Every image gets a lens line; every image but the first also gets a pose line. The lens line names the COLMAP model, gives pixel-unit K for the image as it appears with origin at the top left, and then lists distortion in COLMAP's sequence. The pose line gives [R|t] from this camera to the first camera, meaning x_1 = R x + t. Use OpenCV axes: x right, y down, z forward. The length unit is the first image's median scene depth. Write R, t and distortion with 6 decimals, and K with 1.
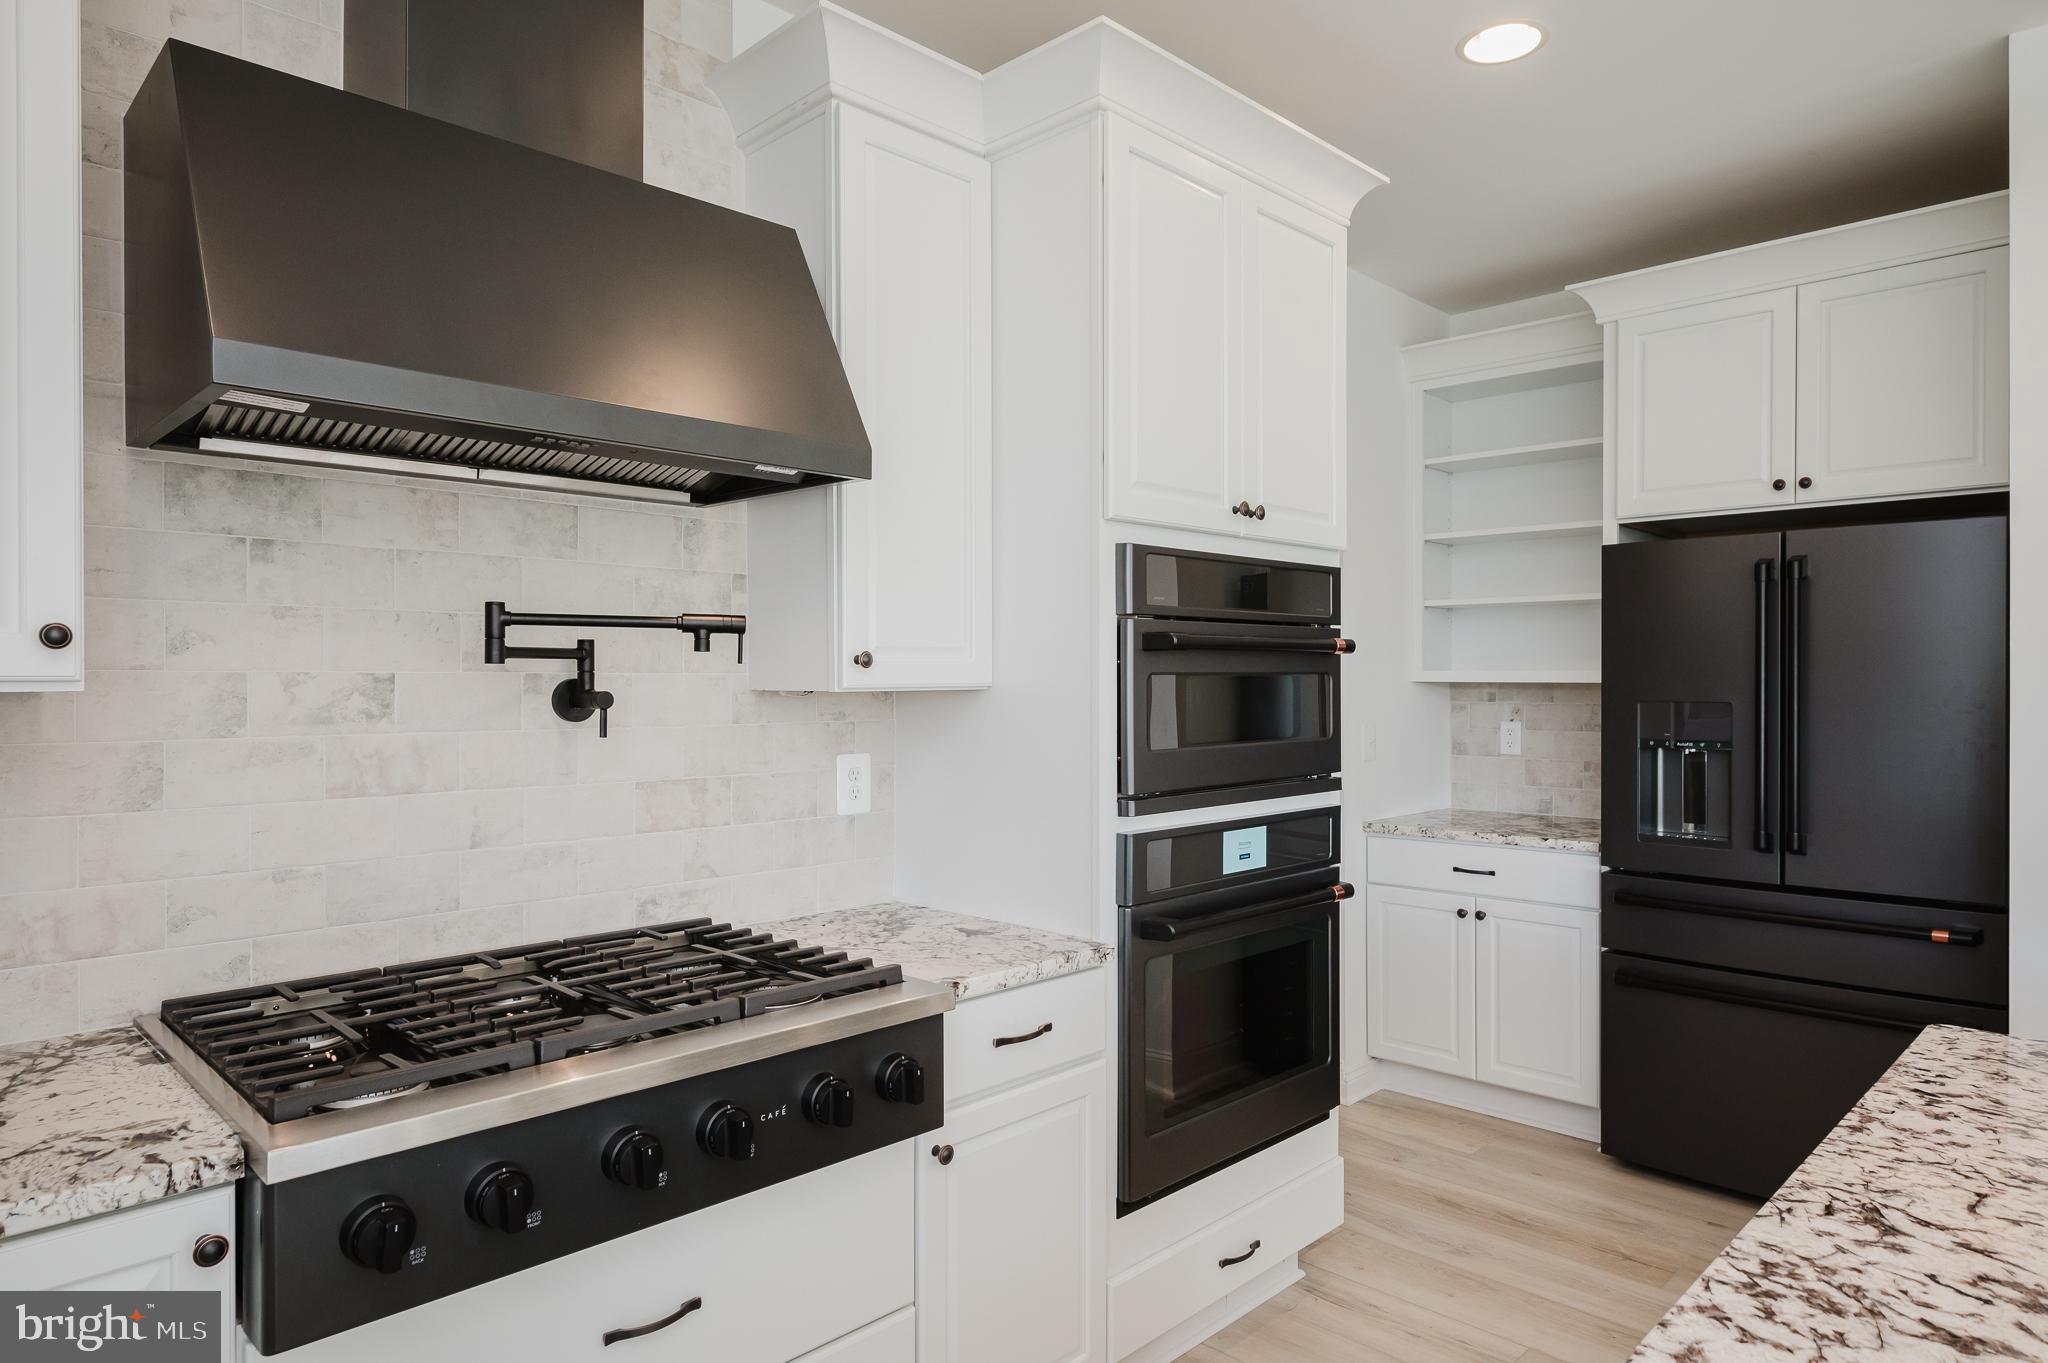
lens RADIAL K [[1187.4, 0, 983.9], [0, 1187.4, 694.1], [0, 0, 1]] dist [-0.002811, 0.002149]
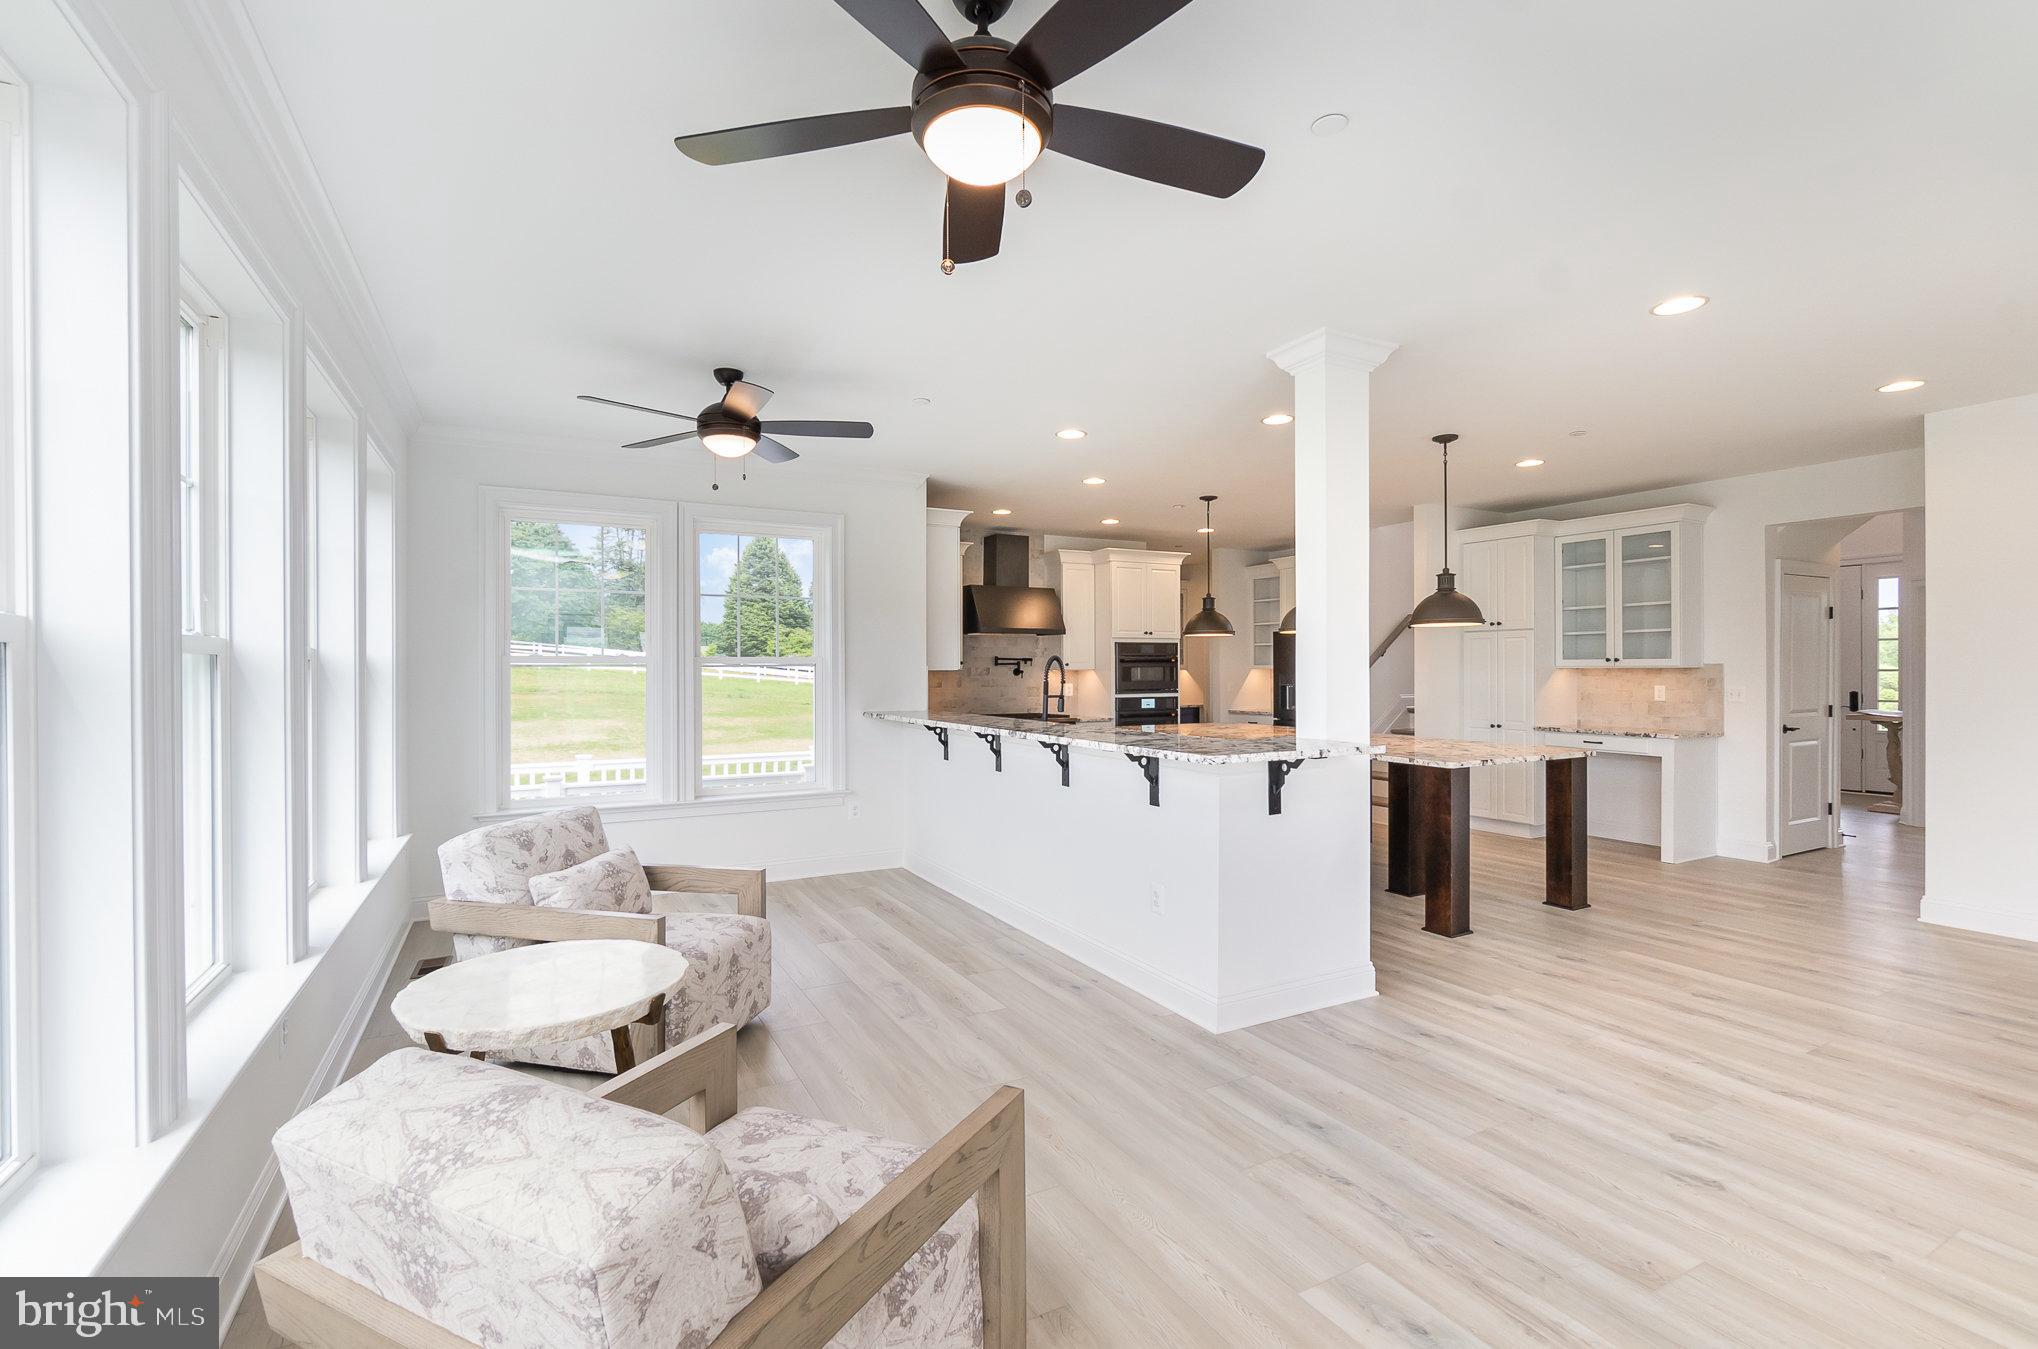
lens RADIAL K [[900.2, 0, 1016.3], [0, 900.2, 674.0], [0, 0, 1]] dist [-0.004053, 0.000270]
pose [[0.961303, -0.000243, -0.275492, 0.888128], [-0.001532, 0.999979, -0.006228, 0.044991], [0.275488, 0.006409, 0.961283, -3.312229]]
